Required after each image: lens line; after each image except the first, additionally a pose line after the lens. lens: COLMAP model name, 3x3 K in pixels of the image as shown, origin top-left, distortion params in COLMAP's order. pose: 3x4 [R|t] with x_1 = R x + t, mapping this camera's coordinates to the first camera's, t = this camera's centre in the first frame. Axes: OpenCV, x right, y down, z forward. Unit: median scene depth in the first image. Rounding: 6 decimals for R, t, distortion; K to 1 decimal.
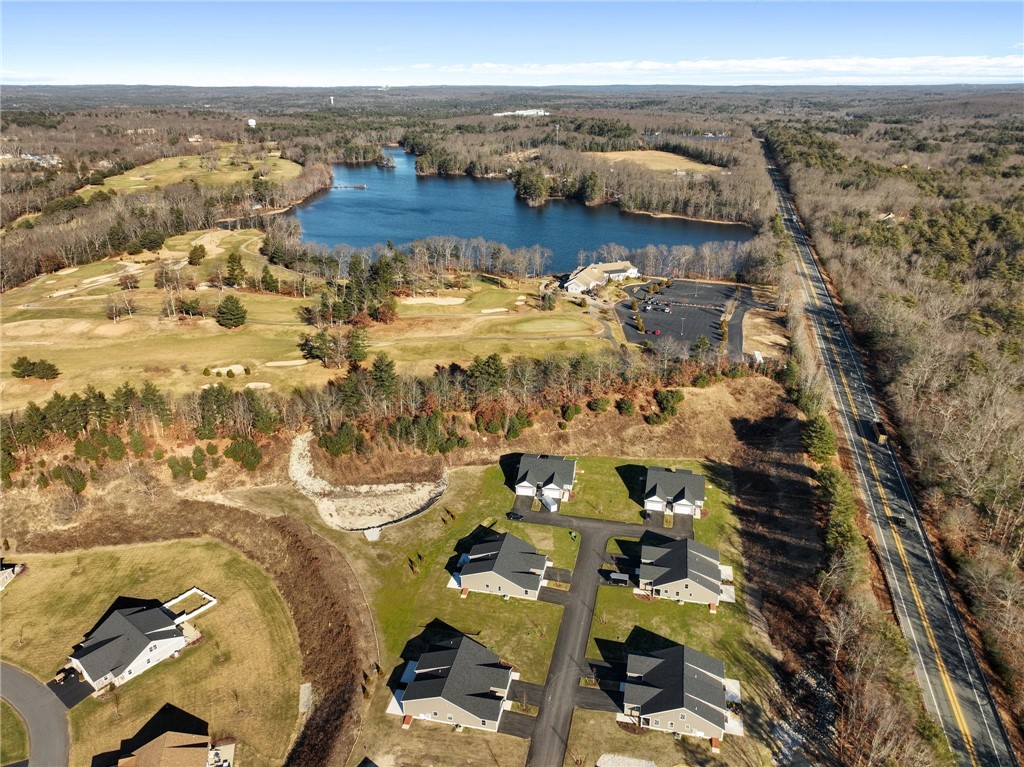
lens RADIAL K [[720.5, 0, 512.0], [0, 720.5, 383.5], [0, 0, 1]] dist [0.000811, 0.012231]
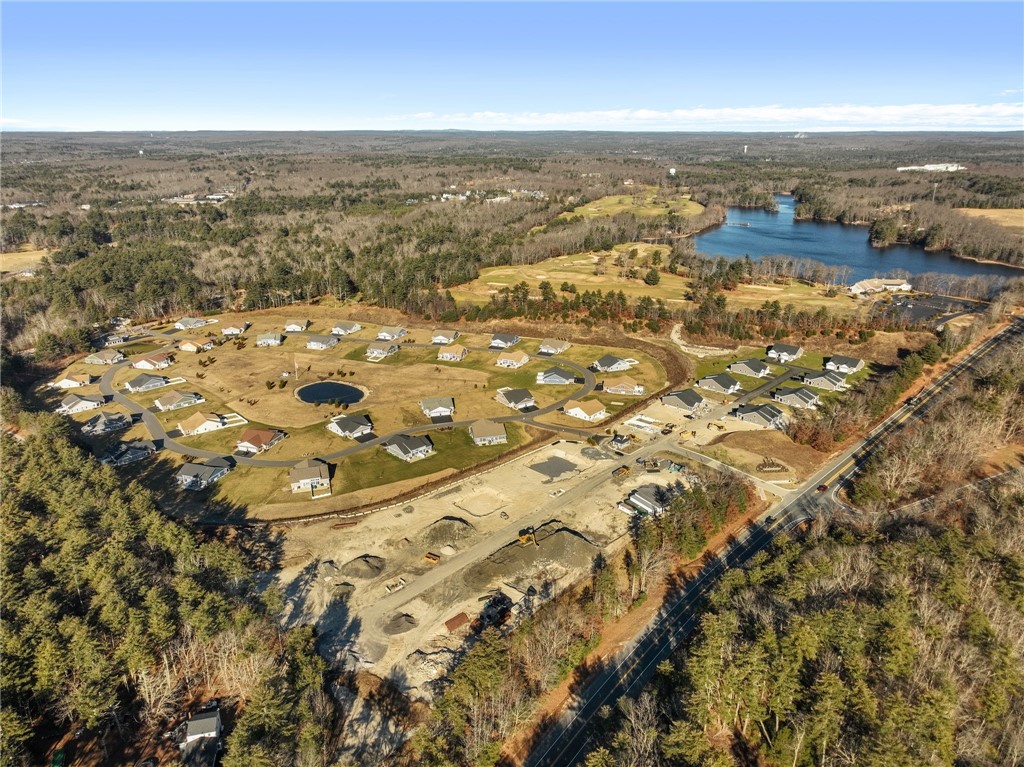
lens RADIAL K [[720.5, 0, 512.0], [0, 720.5, 383.5], [0, 0, 1]] dist [0.000811, 0.012231]
pose [[0.862172, 0.170960, -0.476898, 0.366960], [-0.196291, 0.980540, -0.003362, 0.366893], [0.467042, 0.096510, 0.878952, -1.209294]]
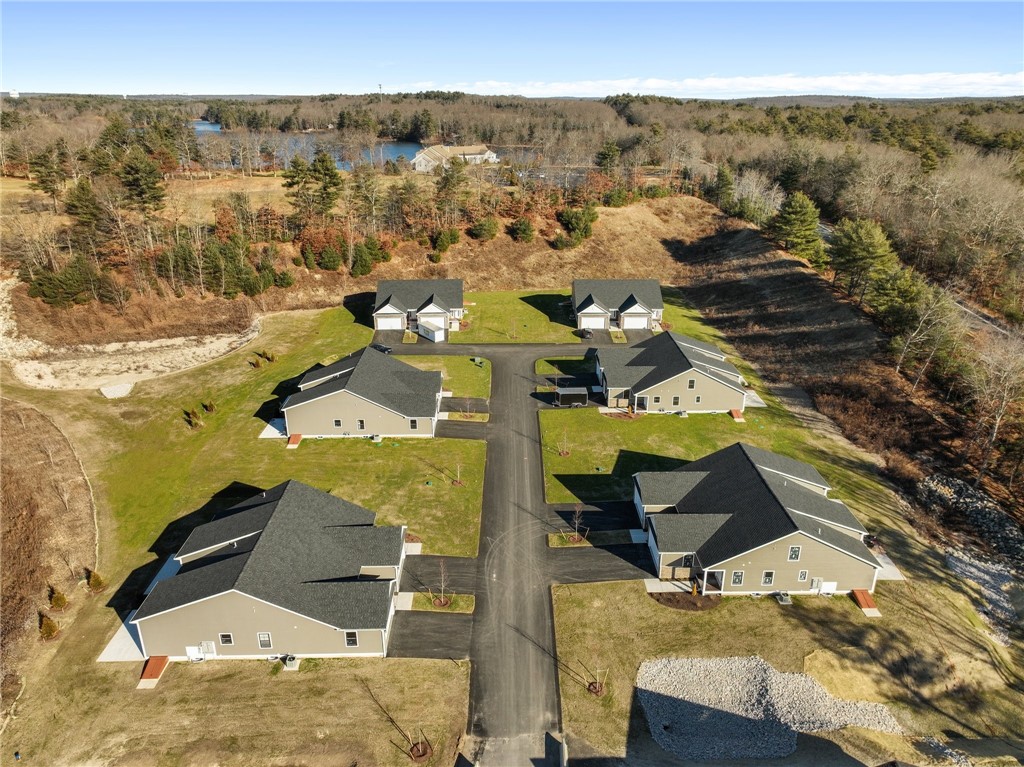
lens RADIAL K [[720.5, 0, 512.0], [0, 720.5, 383.5], [0, 0, 1]] dist [0.000811, 0.012231]
pose [[0.973112, -0.081441, 0.215454, -0.015698], [0.084121, 0.996450, -0.003281, 0.194854], [-0.214422, 0.021317, 0.976509, 0.336746]]
